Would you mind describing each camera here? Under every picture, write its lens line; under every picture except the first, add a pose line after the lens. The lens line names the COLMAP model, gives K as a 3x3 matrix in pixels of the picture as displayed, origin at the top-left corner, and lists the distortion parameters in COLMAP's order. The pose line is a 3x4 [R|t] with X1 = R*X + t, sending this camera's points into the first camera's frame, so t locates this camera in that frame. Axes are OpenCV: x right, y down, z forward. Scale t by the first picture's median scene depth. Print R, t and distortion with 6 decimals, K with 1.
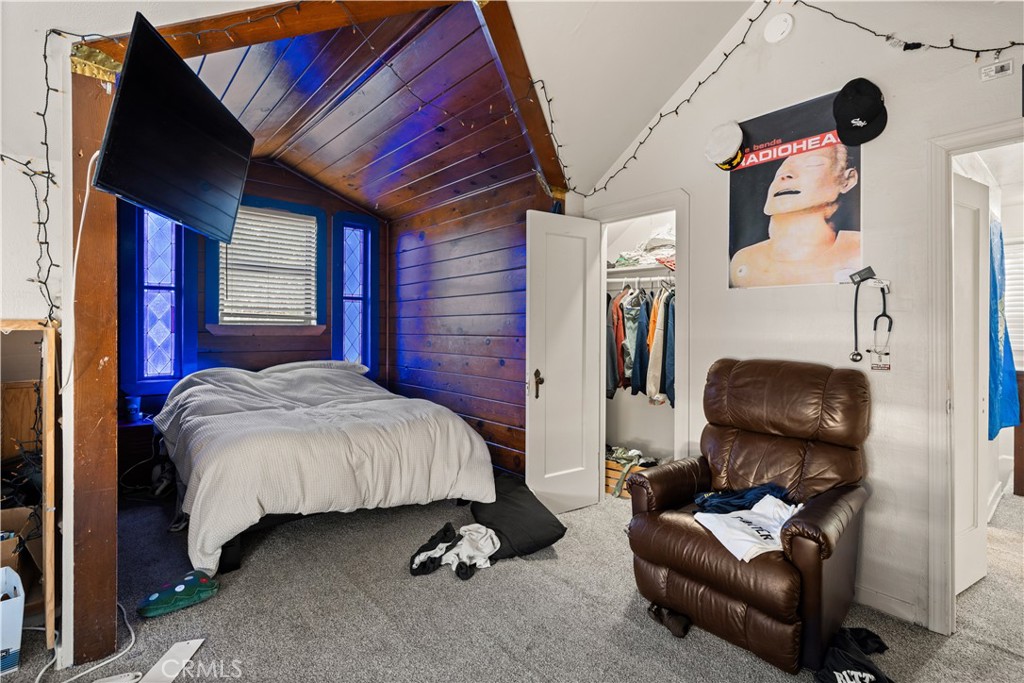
lens RADIAL K [[467.0, 0, 513.4], [0, 467.0, 331.8], [0, 0, 1]] dist [-0.002662, -0.000365]
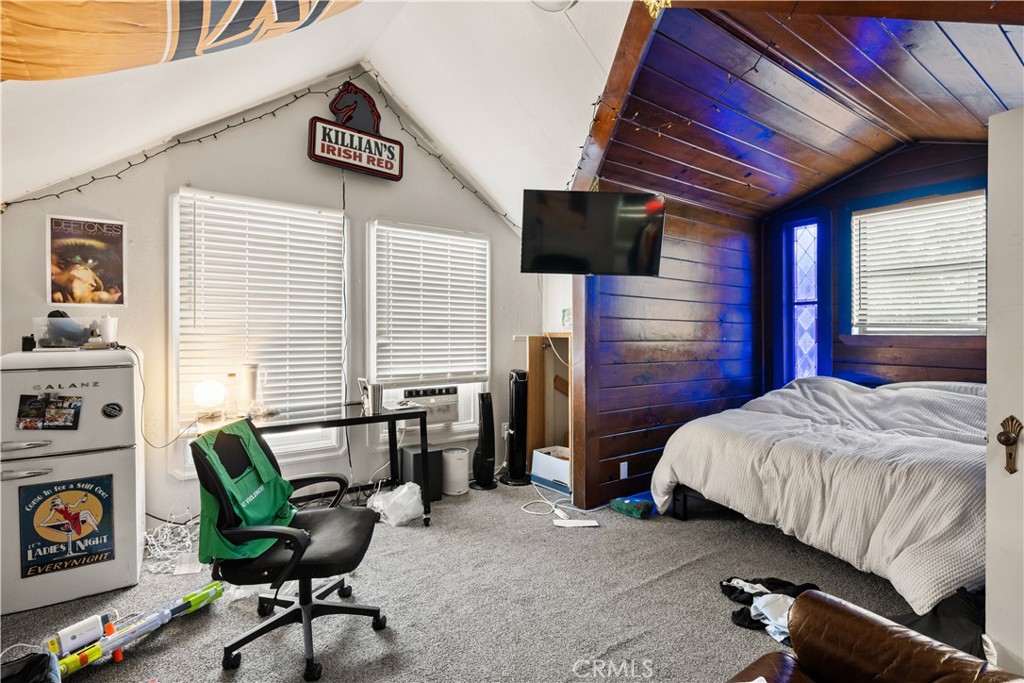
lens RADIAL K [[502.6, 0, 511.9], [0, 502.6, 339.8], [0, 0, 1]] dist [0.003075, 0.000643]
pose [[-0.104584, 0.004105, -0.994508, 0.544233], [-0.013275, 0.999897, 0.005524, -0.001782], [0.994427, 0.013780, -0.104519, 0.415339]]
